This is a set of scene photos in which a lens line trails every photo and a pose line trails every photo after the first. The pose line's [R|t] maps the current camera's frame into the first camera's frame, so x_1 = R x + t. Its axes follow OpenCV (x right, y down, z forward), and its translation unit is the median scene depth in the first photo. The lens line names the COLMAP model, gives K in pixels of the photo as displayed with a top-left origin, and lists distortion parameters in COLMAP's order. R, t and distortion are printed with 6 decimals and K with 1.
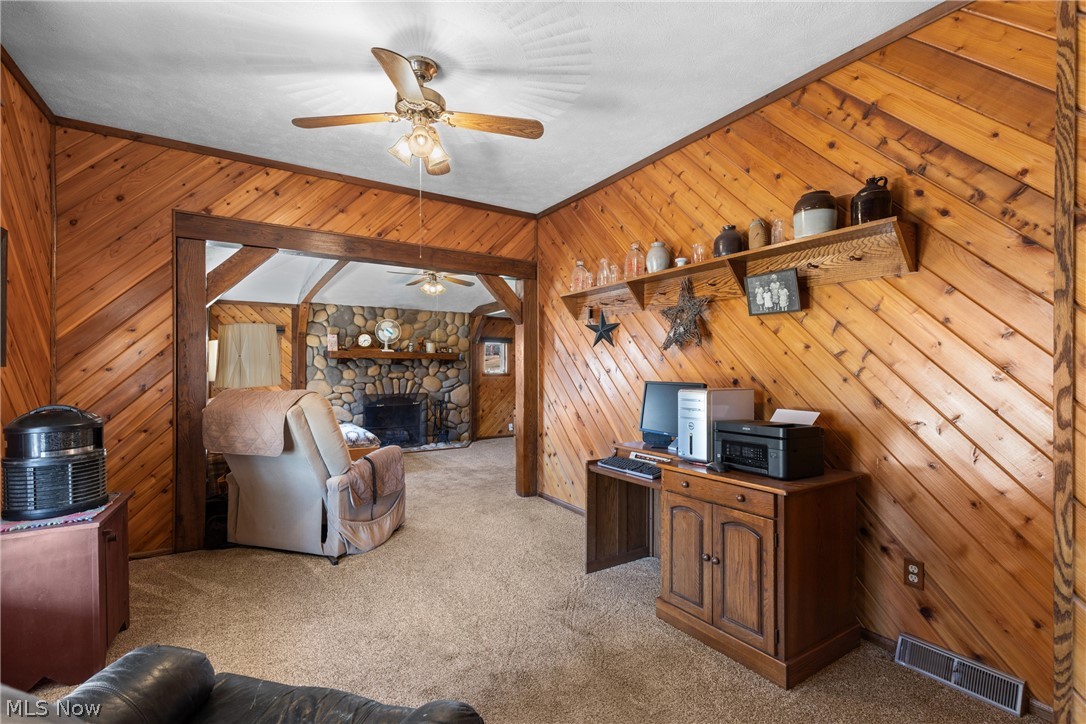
lens RADIAL K [[492.9, 0, 546.7], [0, 492.9, 367.1], [0, 0, 1]] dist [0.003682, 0.000355]
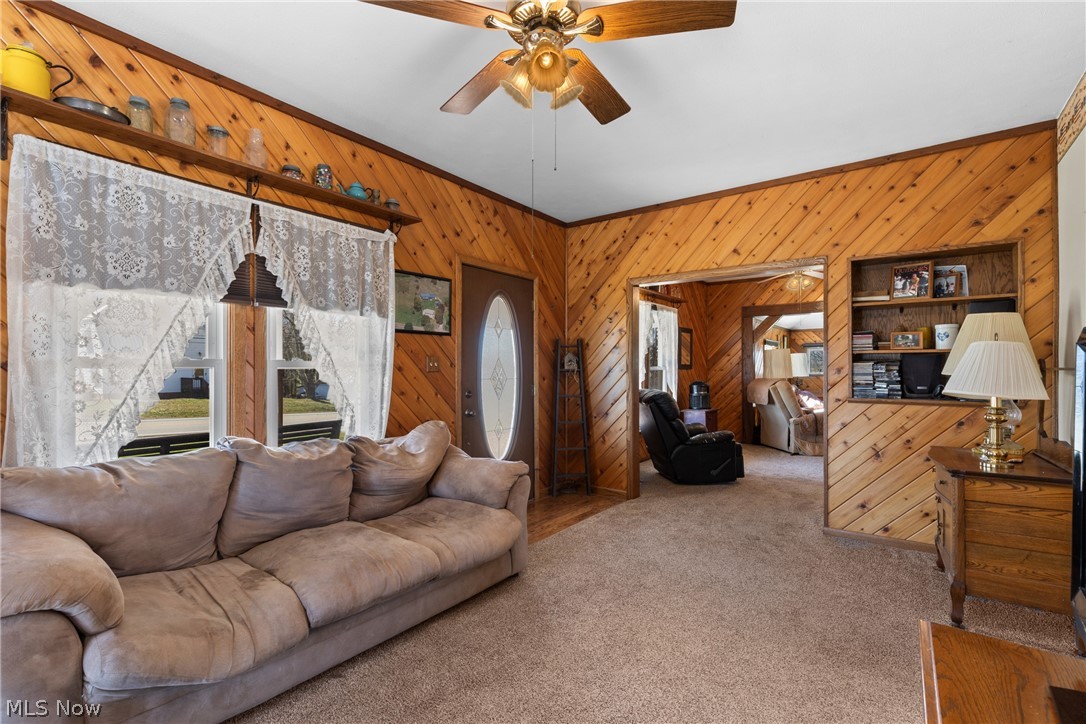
lens RADIAL K [[492.9, 0, 545.3], [0, 492.9, 367.0], [0, 0, 1]] dist [0.003682, 0.000355]
pose [[0.365799, -0.002300, -0.930691, 1.253903], [-0.000574, 0.999996, -0.002697, -0.003642], [0.930694, 0.001521, 0.365796, -0.876538]]
